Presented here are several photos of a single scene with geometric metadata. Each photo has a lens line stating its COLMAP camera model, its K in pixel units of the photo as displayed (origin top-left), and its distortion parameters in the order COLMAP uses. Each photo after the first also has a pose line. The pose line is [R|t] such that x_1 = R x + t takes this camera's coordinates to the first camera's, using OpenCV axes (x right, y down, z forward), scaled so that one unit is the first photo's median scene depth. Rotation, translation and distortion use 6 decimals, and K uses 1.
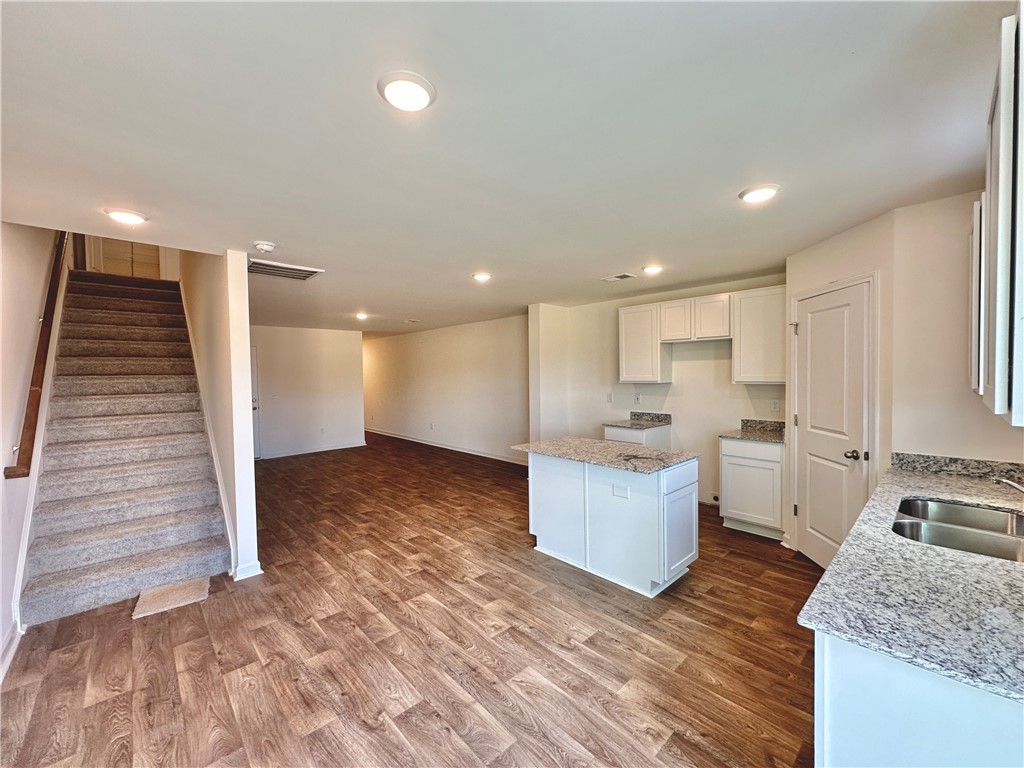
lens RADIAL K [[410.4, 0, 509.9], [0, 410.4, 384.2], [0, 0, 1]] dist [-0.000290, -0.000188]
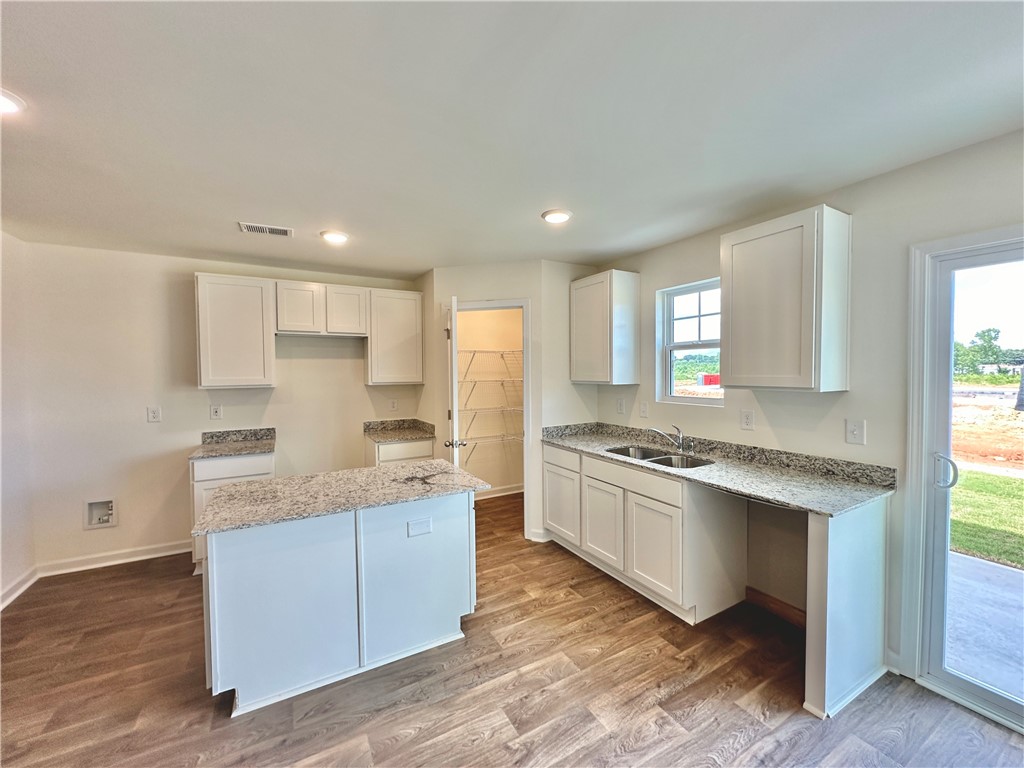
lens RADIAL K [[410.4, 0, 513.2], [0, 410.4, 382.1], [0, 0, 1]] dist [-0.000290, -0.000188]
pose [[0.228622, -0.016506, 0.973375, -0.406315], [0.029787, 0.999507, 0.009953, -0.009955], [-0.973059, 0.026718, 0.229001, 0.624427]]
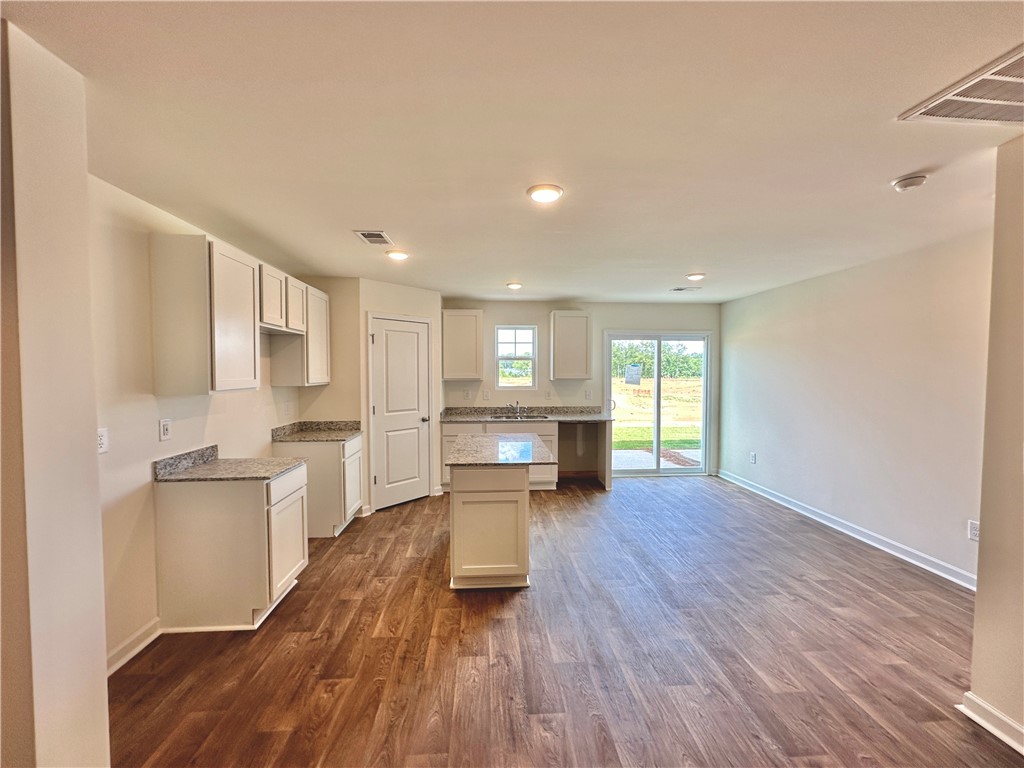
lens RADIAL K [[410.4, 0, 513.2], [0, 410.4, 386.8], [0, 0, 1]] dist [-0.000290, -0.000188]
pose [[-0.781421, -0.011636, 0.623896, -0.490456], [0.026620, 0.998294, 0.051959, -0.044990], [-0.623436, 0.057210, -0.779778, 1.910516]]
